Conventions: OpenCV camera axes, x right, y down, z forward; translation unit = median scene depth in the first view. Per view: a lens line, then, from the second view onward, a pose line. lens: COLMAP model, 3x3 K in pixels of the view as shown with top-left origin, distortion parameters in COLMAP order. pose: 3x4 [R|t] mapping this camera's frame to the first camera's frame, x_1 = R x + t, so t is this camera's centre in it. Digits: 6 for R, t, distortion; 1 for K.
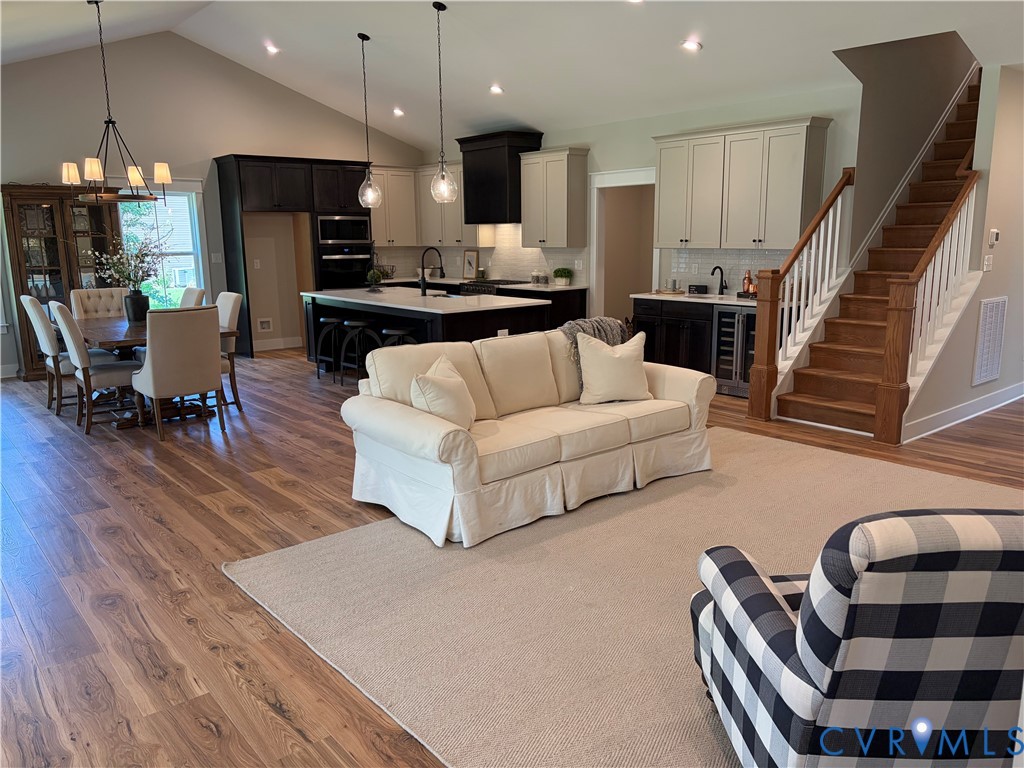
lens RADIAL K [[779.5, 0, 512.8], [0, 779.5, 387.3], [0, 0, 1]] dist [0.012896, -0.018535]
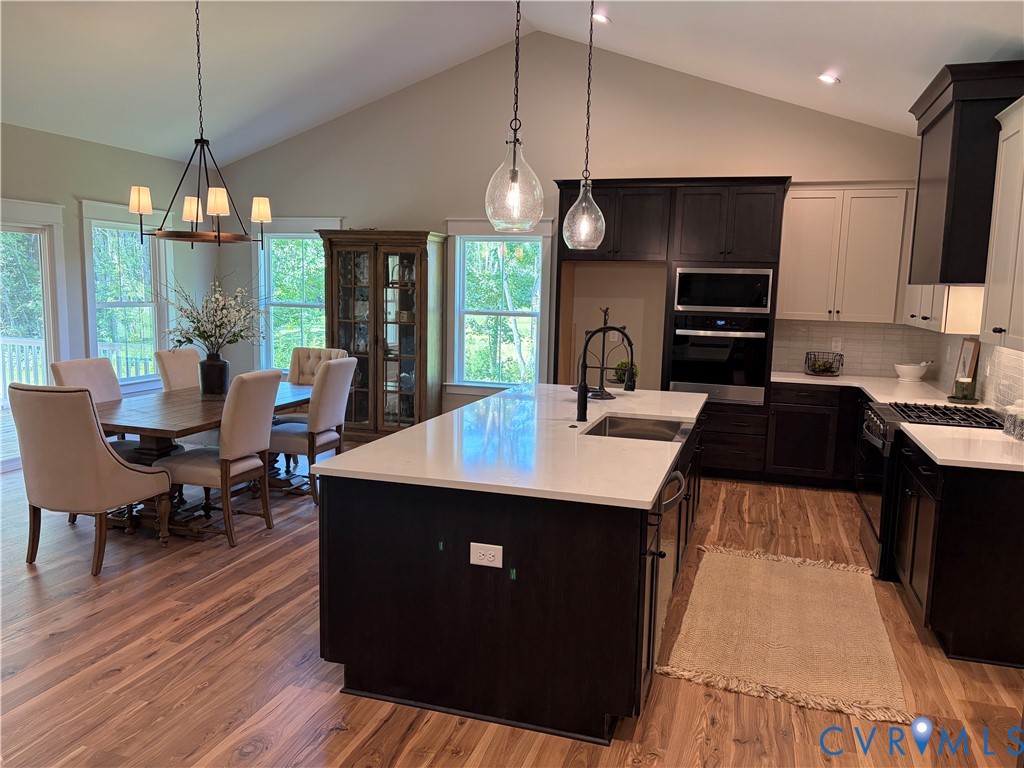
lens RADIAL K [[779.5, 0, 514.8], [0, 779.5, 384.6], [0, 0, 1]] dist [0.012896, -0.018535]
pose [[0.544600, 0.128851, -0.828739, 0.214039], [-0.192437, 0.980963, 0.026060, -0.115046], [0.816320, 0.145288, 0.559028, 0.542521]]
